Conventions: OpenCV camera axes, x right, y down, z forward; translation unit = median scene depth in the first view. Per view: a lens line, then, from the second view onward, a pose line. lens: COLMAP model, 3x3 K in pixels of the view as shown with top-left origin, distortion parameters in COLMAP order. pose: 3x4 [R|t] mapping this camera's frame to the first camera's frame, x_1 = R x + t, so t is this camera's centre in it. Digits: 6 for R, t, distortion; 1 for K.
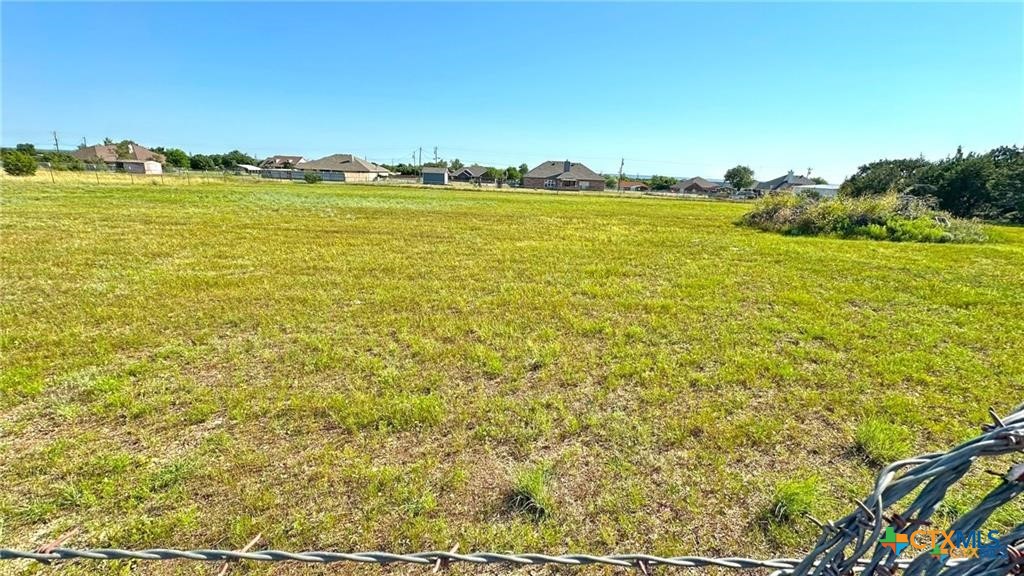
lens RADIAL K [[406.9, 0, 511.5], [0, 406.9, 287.0], [0, 0, 1]] dist [-0.000683, 0.000148]
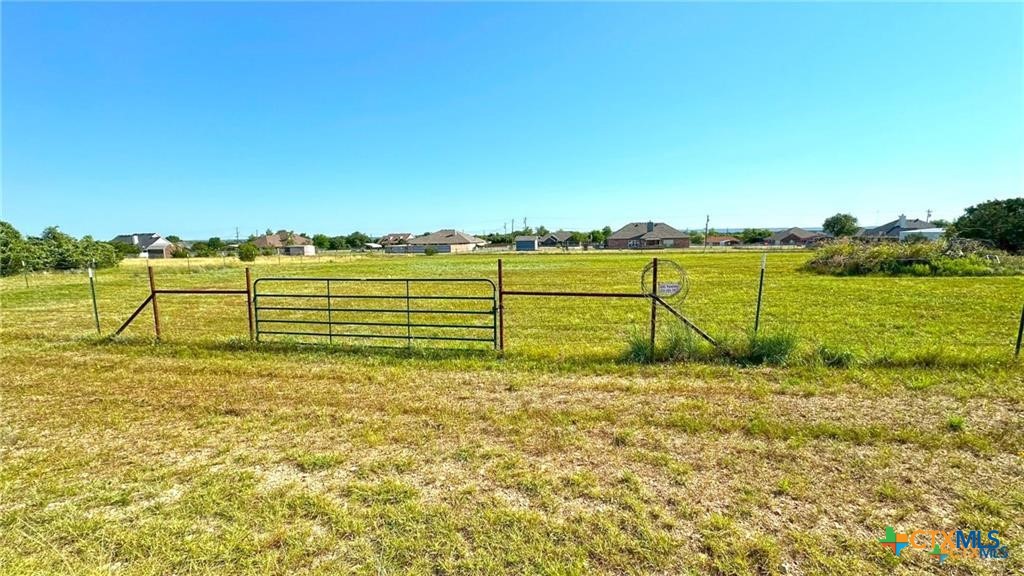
lens RADIAL K [[406.9, 0, 511.5], [0, 406.9, 287.0], [0, 0, 1]] dist [-0.000683, 0.000148]
pose [[0.978540, -0.037115, -0.202686, -0.012324], [0.005949, 0.988323, -0.152255, 0.028638], [0.205970, 0.147782, 0.967335, -0.127958]]
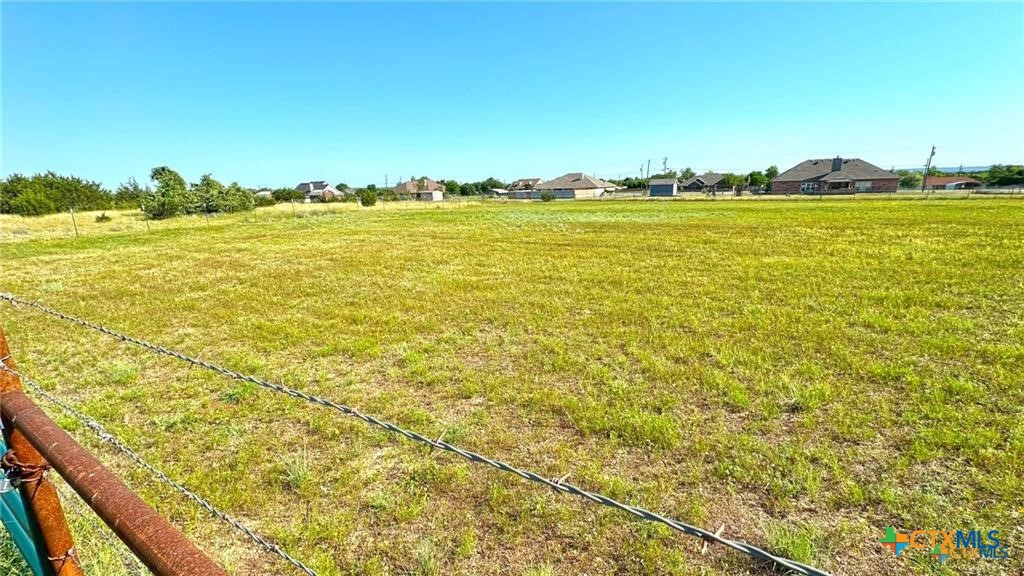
lens RADIAL K [[406.9, 0, 511.5], [0, 406.9, 287.0], [0, 0, 1]] dist [-0.000683, 0.000148]
pose [[0.863343, 0.055295, -0.501578, -0.002785], [-0.071405, 0.997363, -0.012955, 0.000131], [0.499539, 0.046999, 0.865015, -0.001232]]
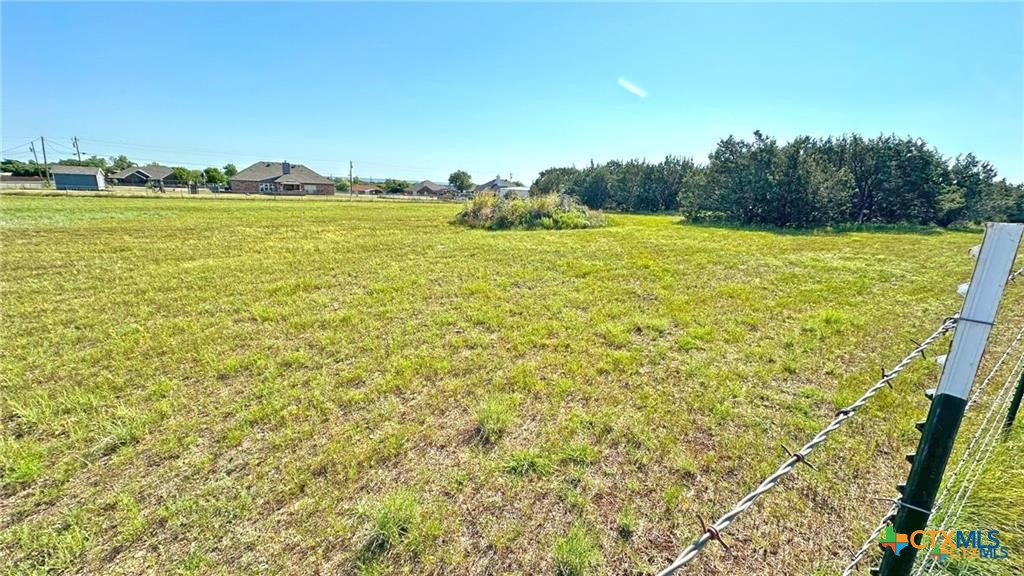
lens RADIAL K [[406.9, 0, 511.5], [0, 406.9, 287.0], [0, 0, 1]] dist [-0.000683, 0.000148]
pose [[0.819864, -0.142682, 0.554495, 0.020877], [0.147053, 0.988439, 0.036915, -0.000196], [-0.553352, 0.051275, 0.831368, 0.001700]]
